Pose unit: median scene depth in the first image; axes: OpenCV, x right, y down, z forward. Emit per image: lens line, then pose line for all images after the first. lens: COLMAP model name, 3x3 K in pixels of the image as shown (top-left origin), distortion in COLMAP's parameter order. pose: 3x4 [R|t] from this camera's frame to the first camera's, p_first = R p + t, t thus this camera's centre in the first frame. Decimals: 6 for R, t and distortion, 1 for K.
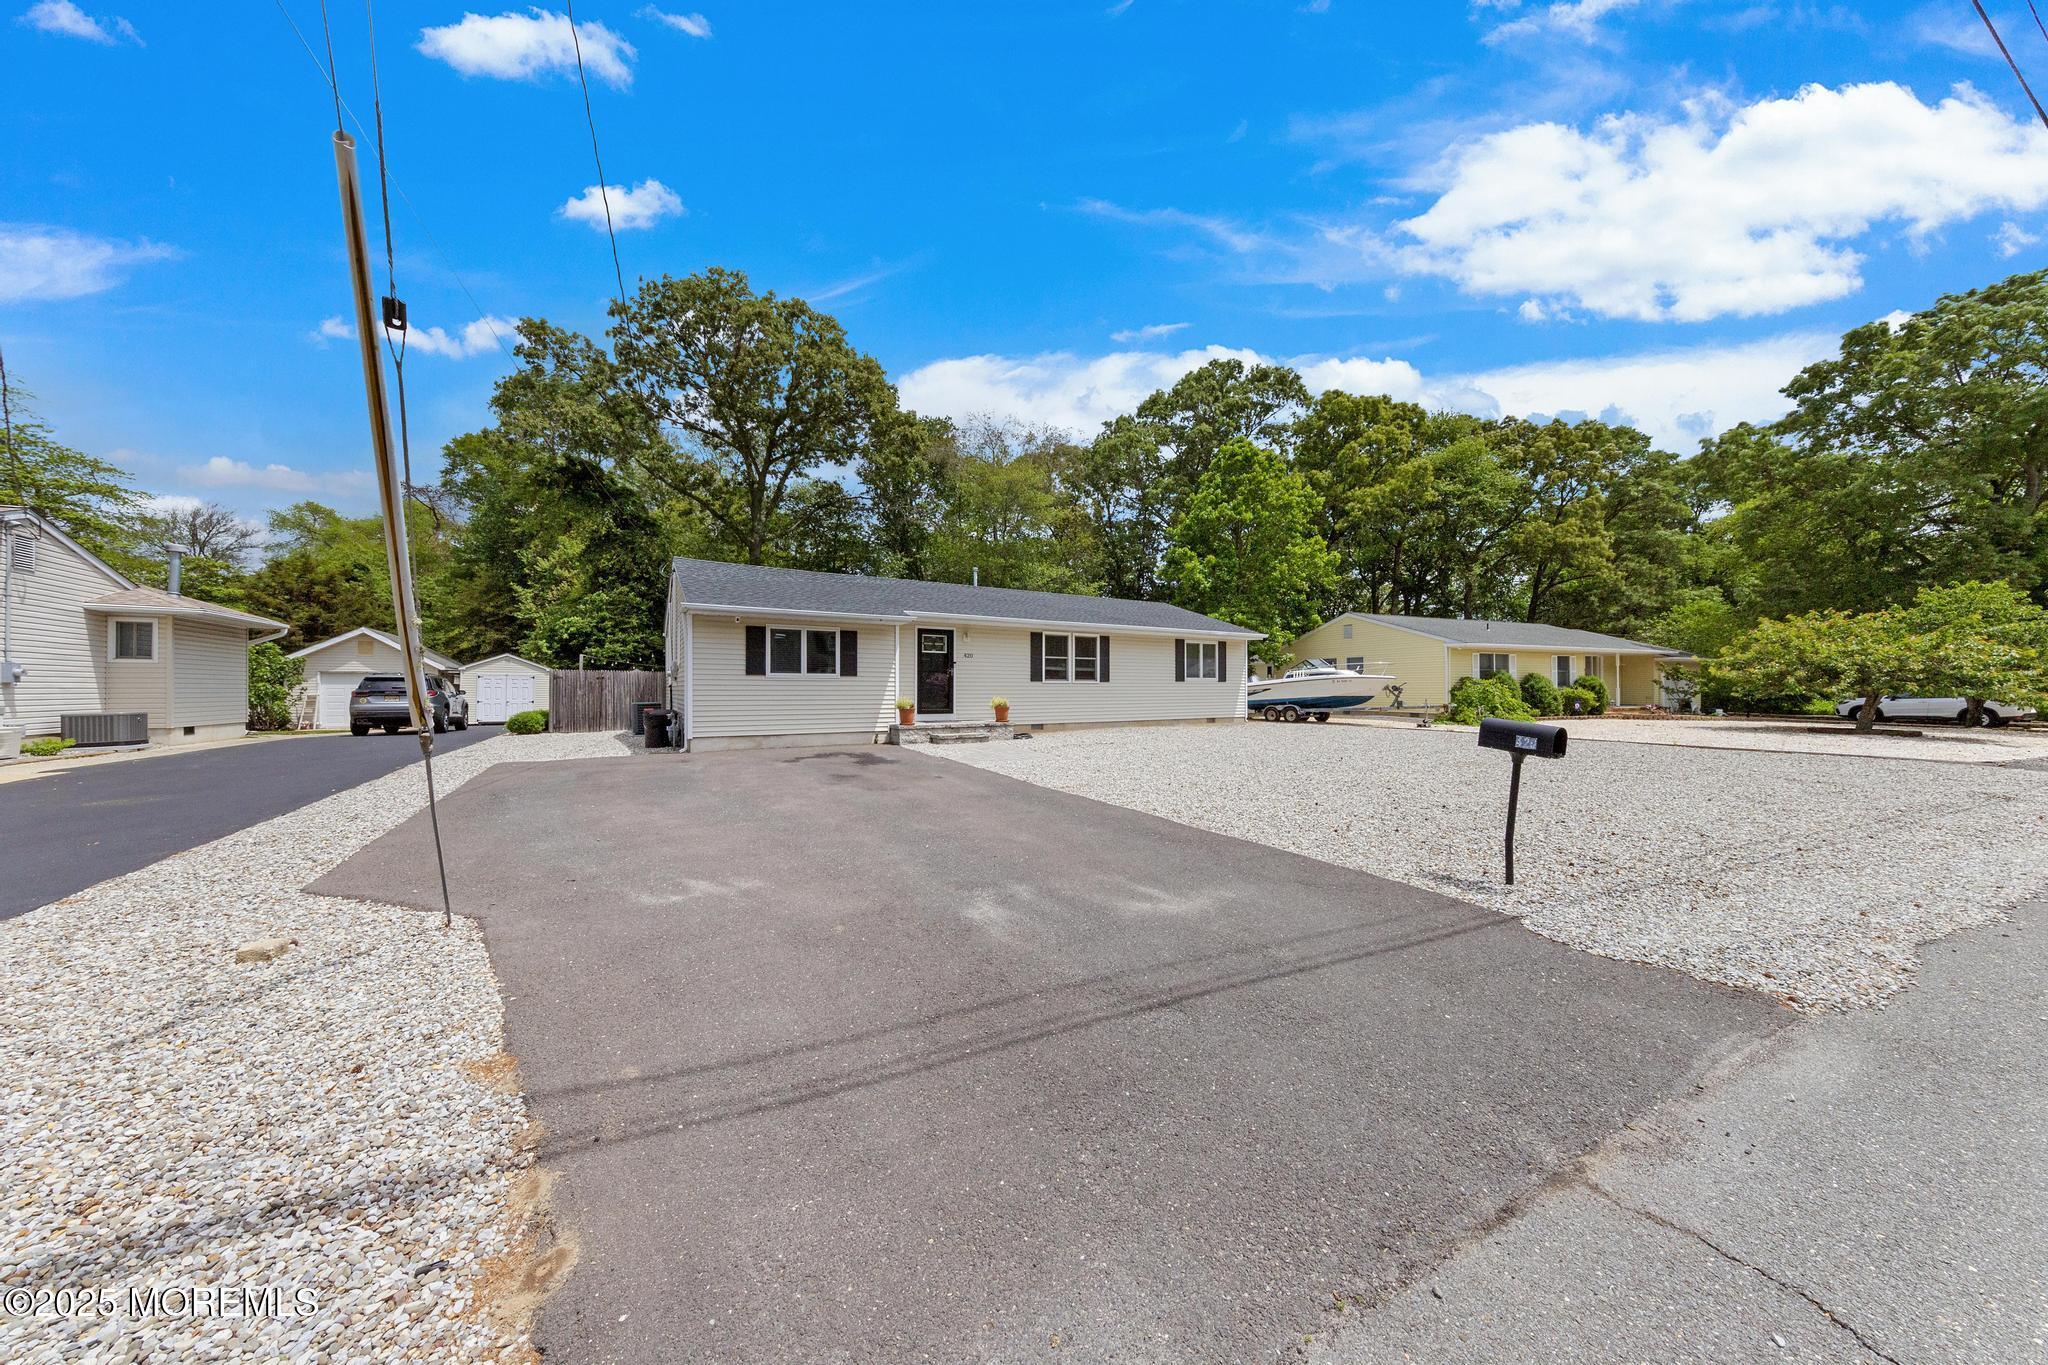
lens RADIAL K [[649.7, 0, 1023.1], [0, 649.7, 690.2], [0, 0, 1]] dist [0.007828, -0.000032]
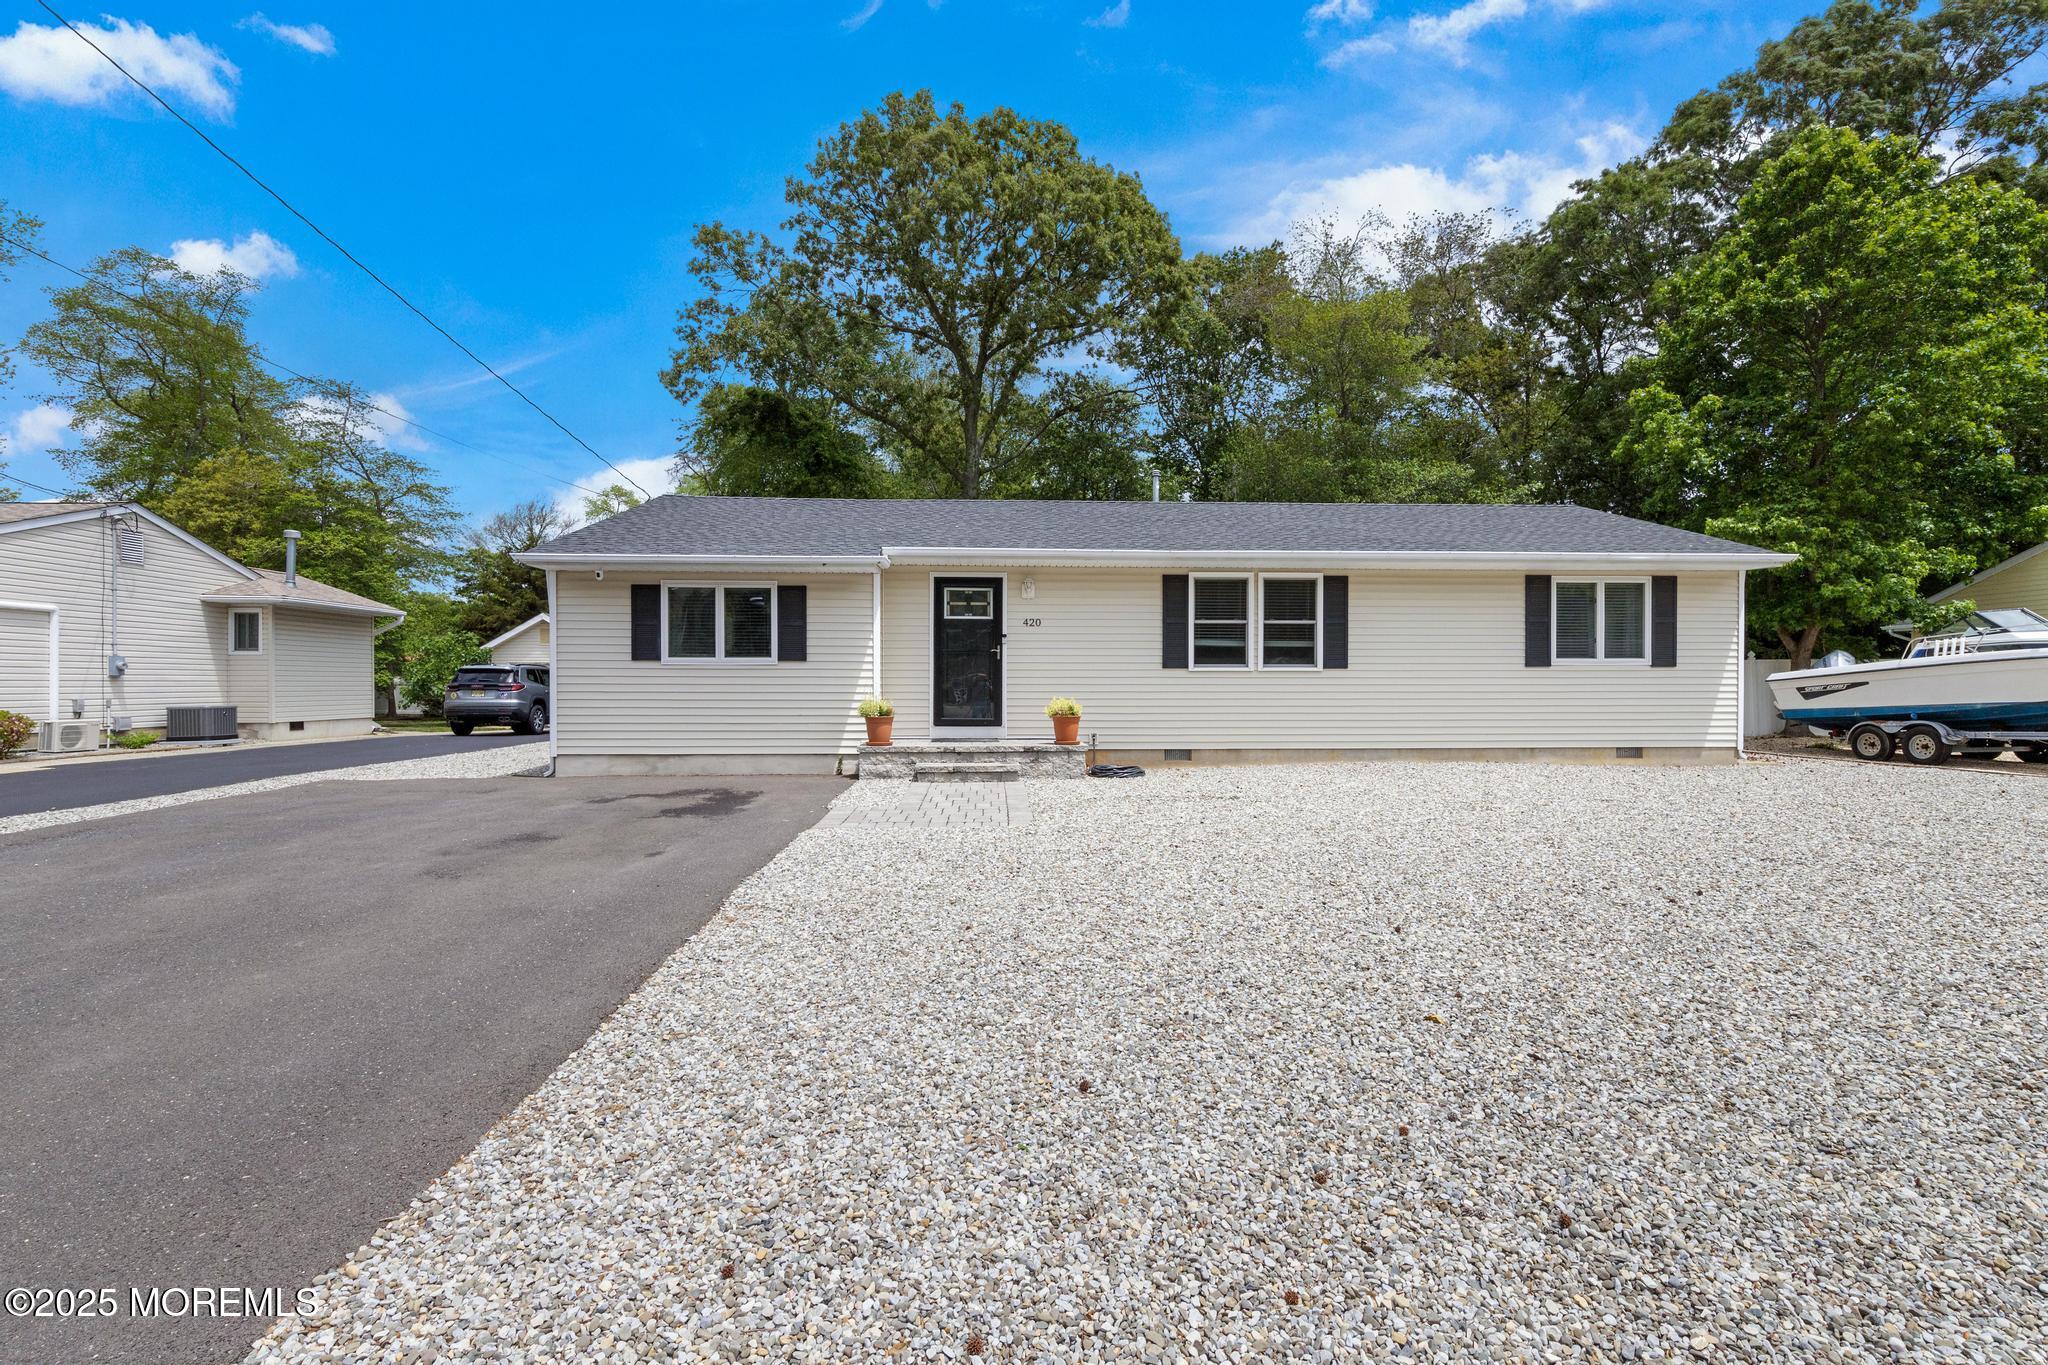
lens RADIAL K [[974.3, 0, 913.7], [0, 974.3, 681.4], [0, 0, 1]] dist [0.005545, 0.000418]
pose [[0.881635, 0.000356, -0.471932, 0.201158], [-0.001441, 0.999997, -0.001936, -0.001052], [0.471930, 0.002387, 0.881633, 0.201104]]
